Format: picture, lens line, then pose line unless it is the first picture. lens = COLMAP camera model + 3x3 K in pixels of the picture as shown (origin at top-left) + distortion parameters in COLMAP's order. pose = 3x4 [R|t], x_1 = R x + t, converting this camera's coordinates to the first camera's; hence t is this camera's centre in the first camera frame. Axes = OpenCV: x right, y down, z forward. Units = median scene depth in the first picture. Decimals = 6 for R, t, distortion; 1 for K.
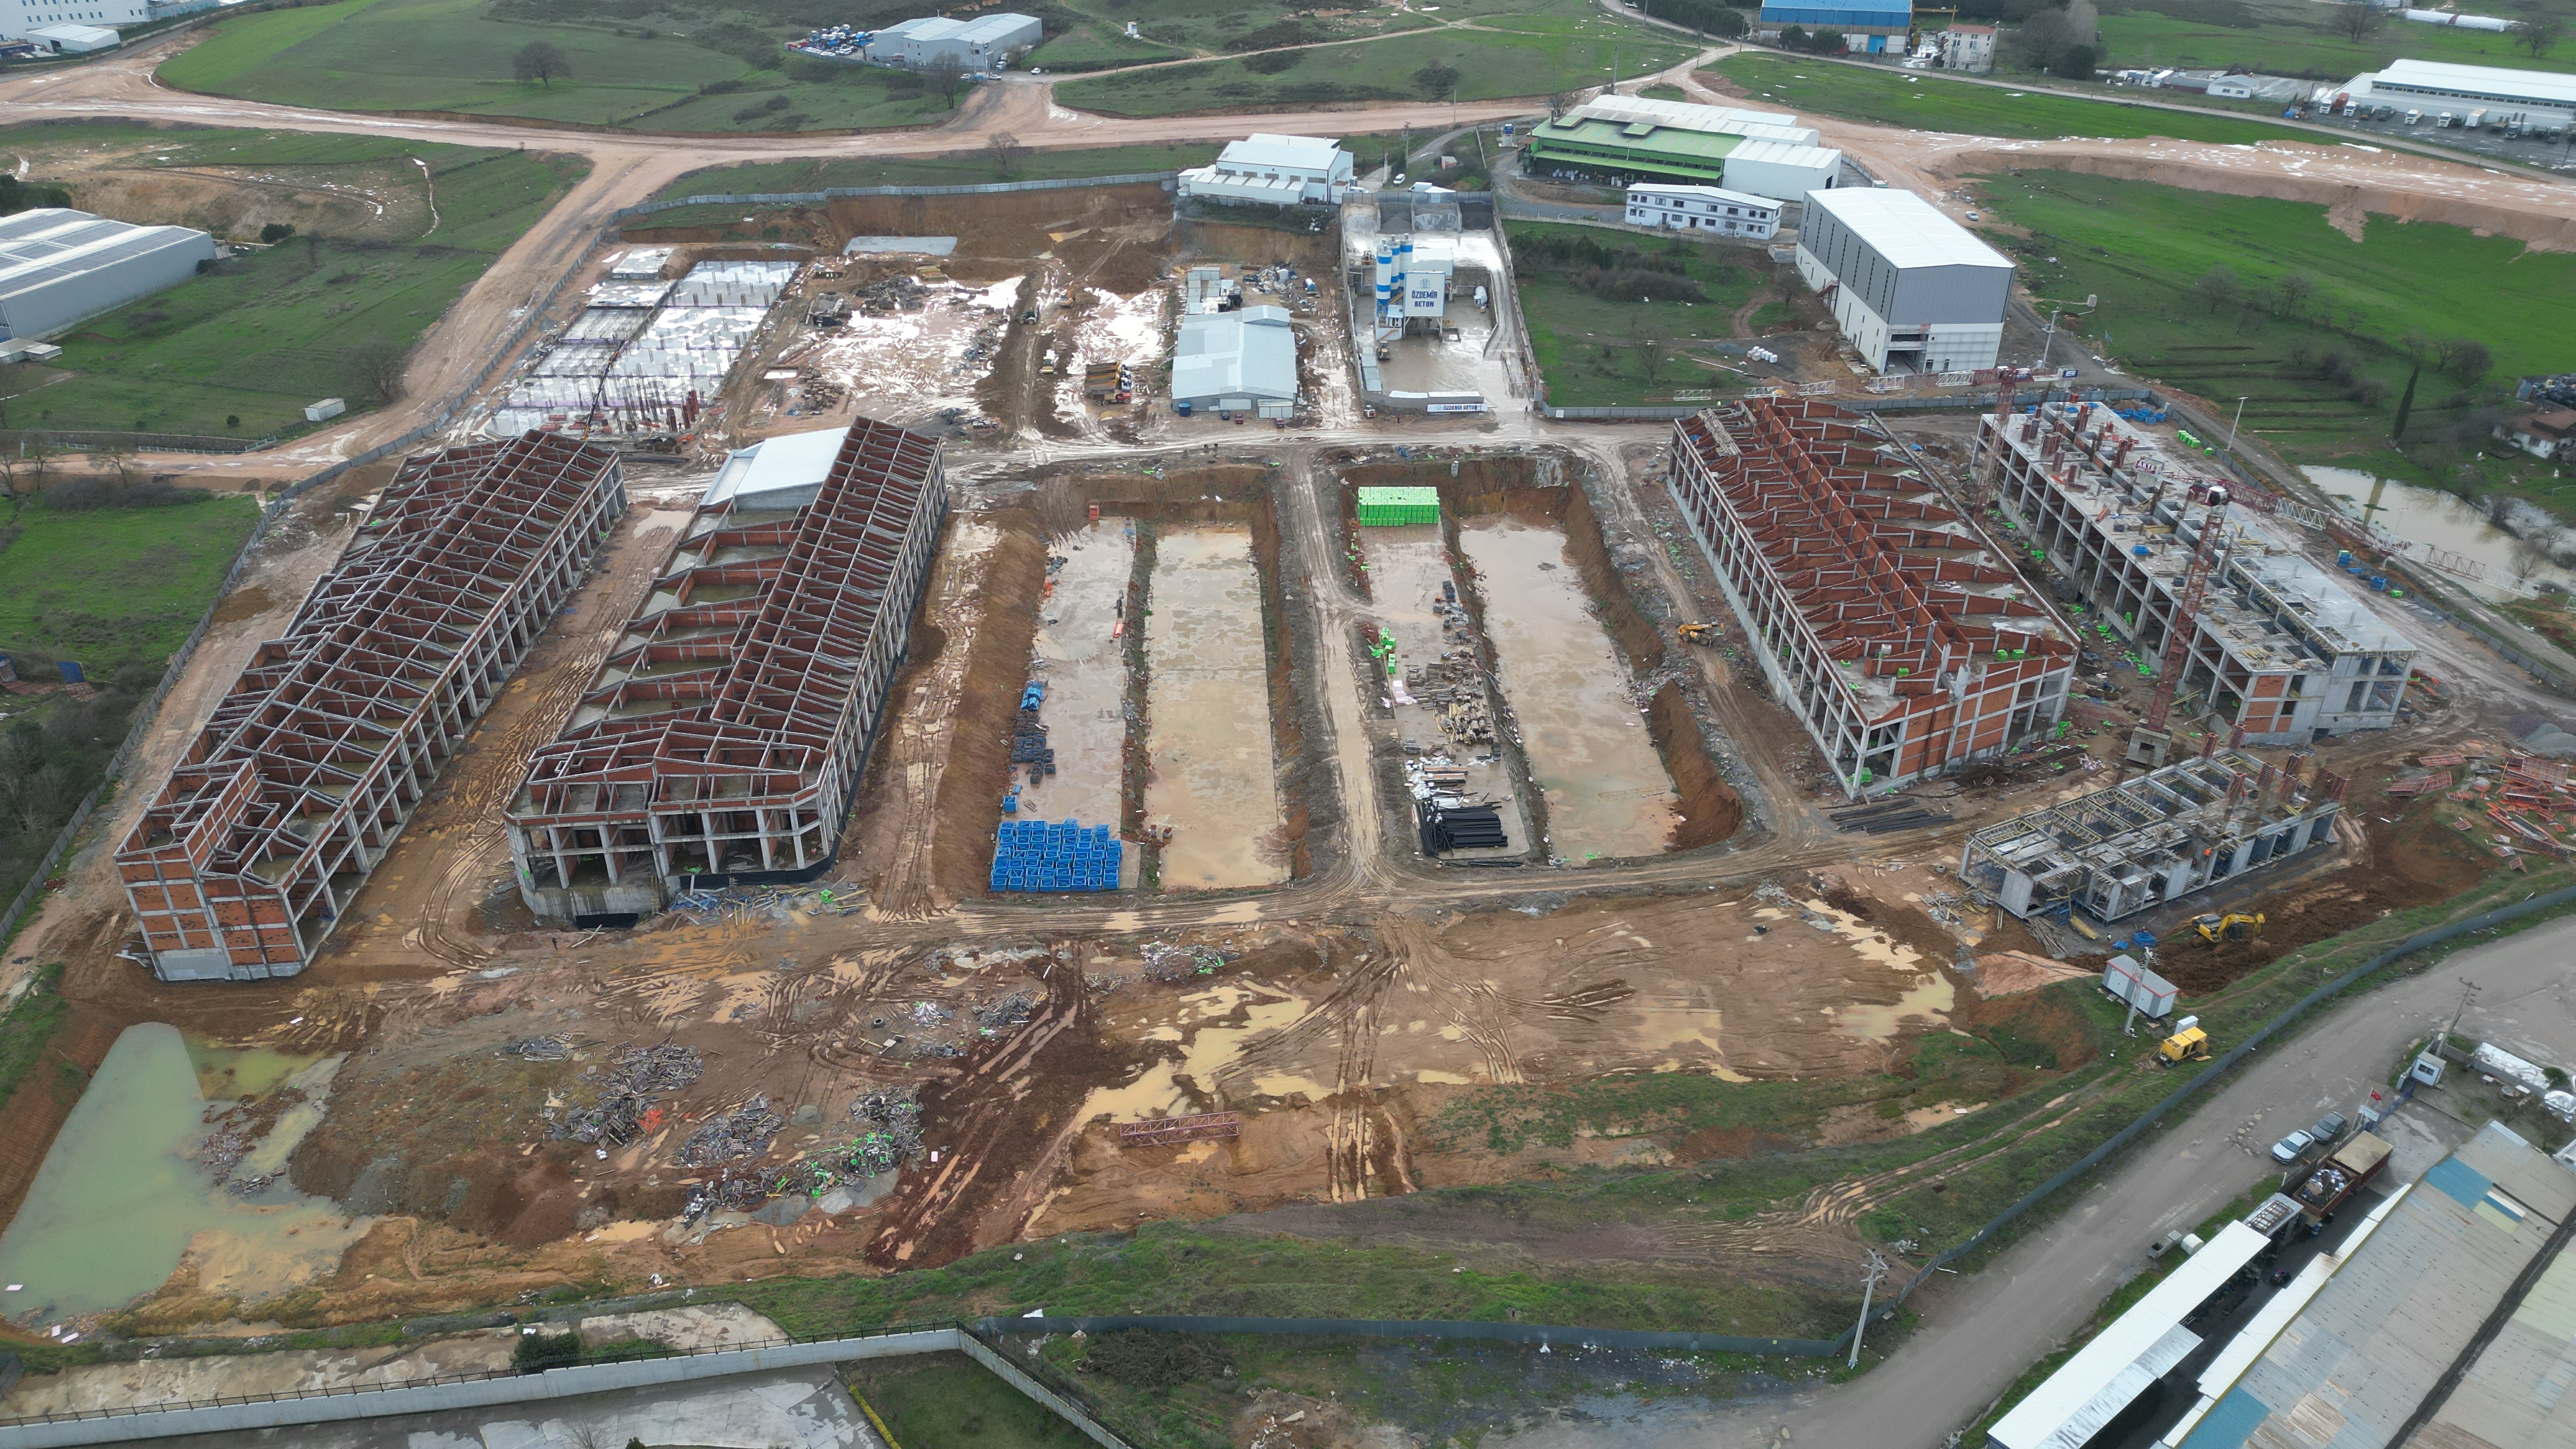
lens RADIAL K [[1764.8, 0, 1276.3], [0, 1764.8, 711.8], [0, 0, 1]] dist [0.073925, -0.070029]
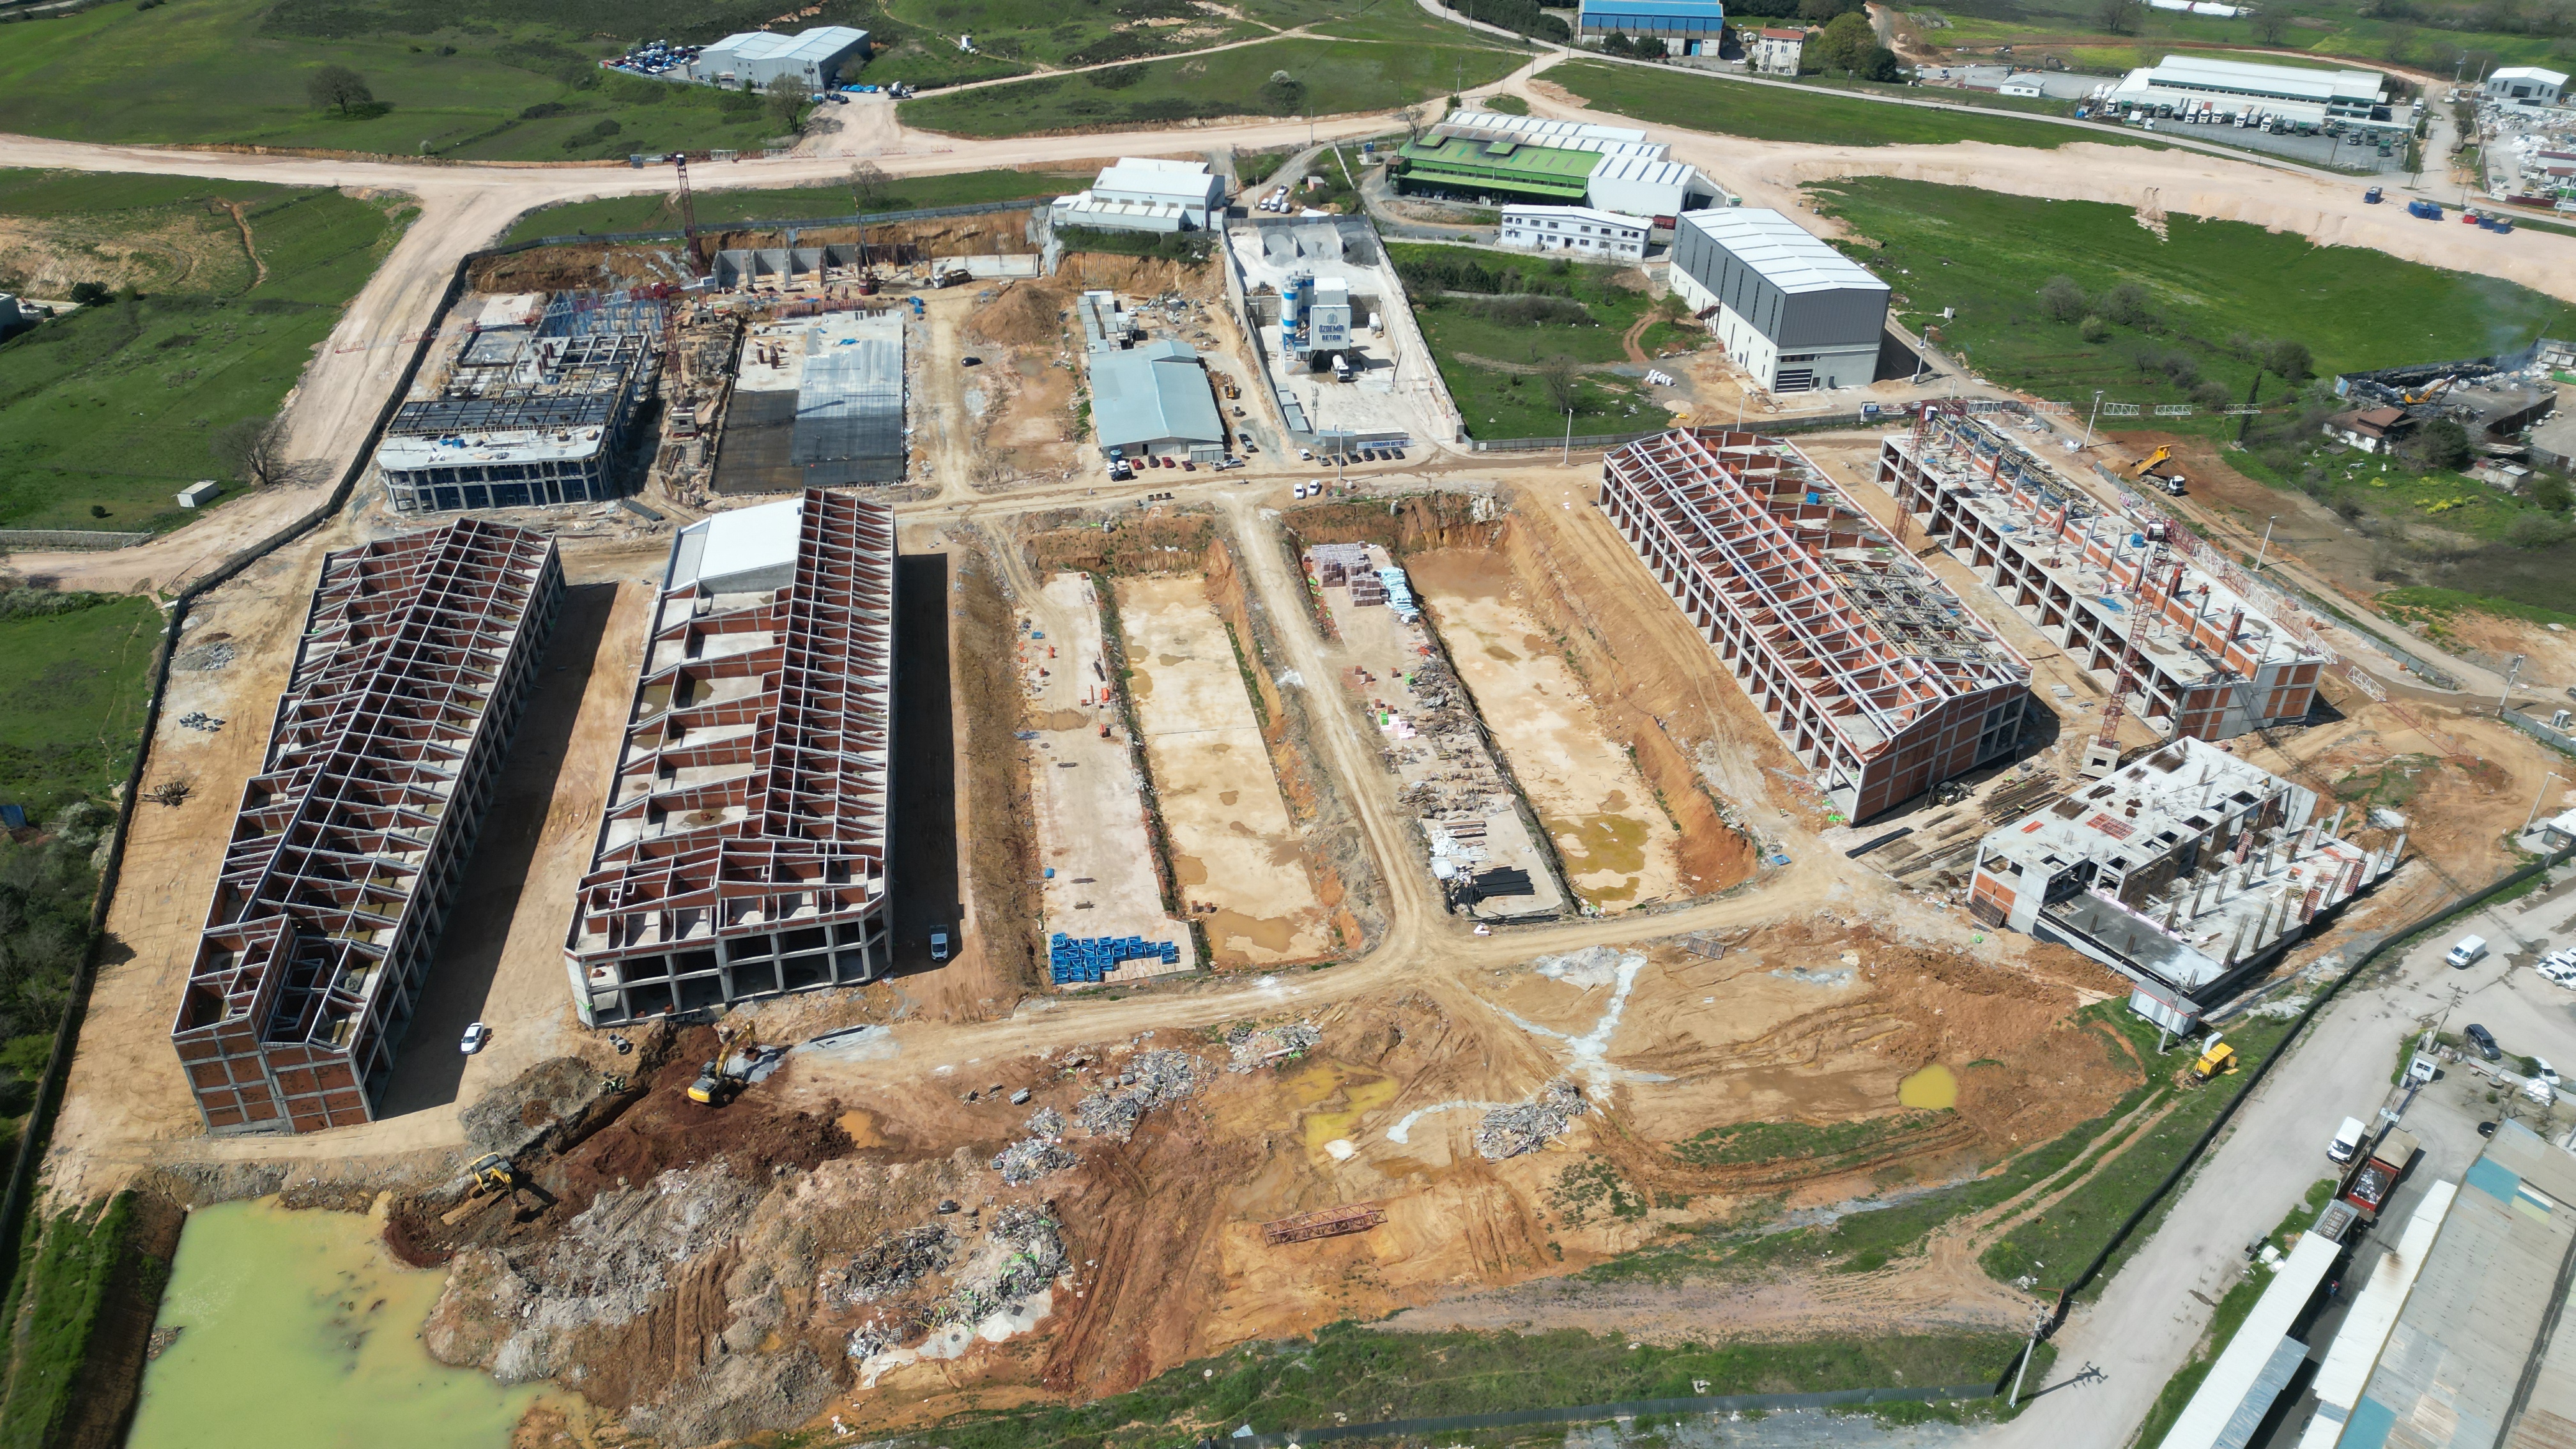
lens RADIAL K [[1764.8, 0, 1266.8], [0, 1764.8, 713.8], [0, 0, 1]] dist [0.073925, -0.070029]
pose [[0.990819, -0.061287, 0.120506, -0.129449], [0.058755, 0.997973, 0.024456, -0.059619], [-0.121760, -0.017152, 0.992411, -0.012942]]
